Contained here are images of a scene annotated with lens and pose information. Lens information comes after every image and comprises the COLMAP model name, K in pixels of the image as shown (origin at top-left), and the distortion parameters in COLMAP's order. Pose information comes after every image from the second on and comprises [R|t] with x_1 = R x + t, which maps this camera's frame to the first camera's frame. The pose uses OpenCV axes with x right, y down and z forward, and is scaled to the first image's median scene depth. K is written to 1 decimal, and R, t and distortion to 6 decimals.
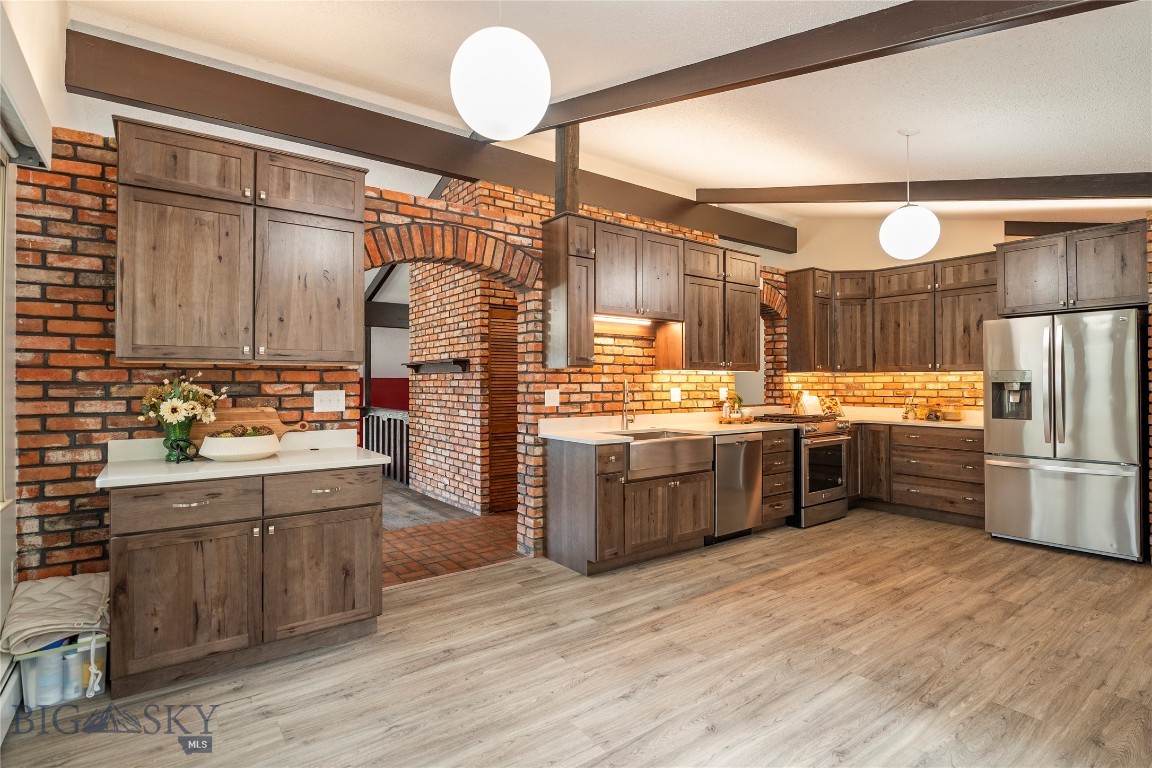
lens RADIAL K [[557.6, 0, 573.6], [0, 557.6, 378.1], [0, 0, 1]] dist [-0.015438, 0.000521]
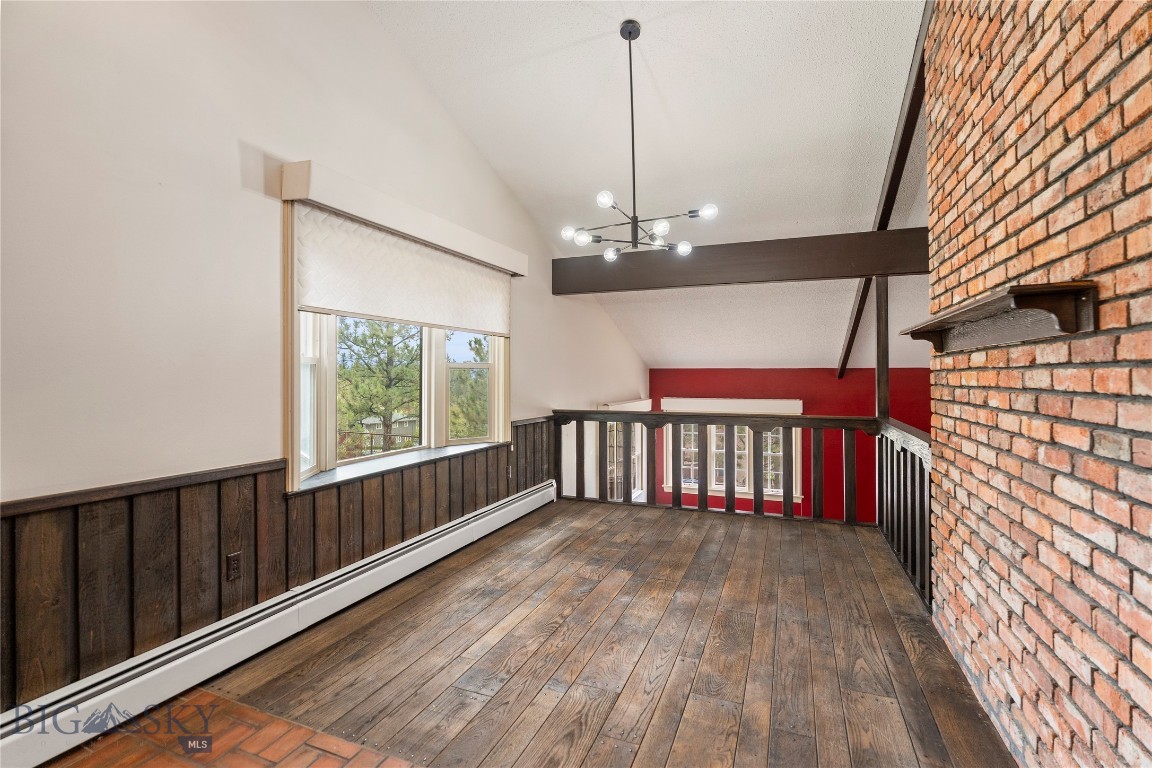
lens RADIAL K [[533.0, 0, 573.9], [0, 533.0, 369.4], [0, 0, 1]] dist [-0.001977, -0.000231]
pose [[0.520865, -0.008984, -0.853592, -0.121244], [0.007417, 0.999955, -0.005999, 0.005301], [0.853607, -0.003206, 0.520908, 0.763789]]
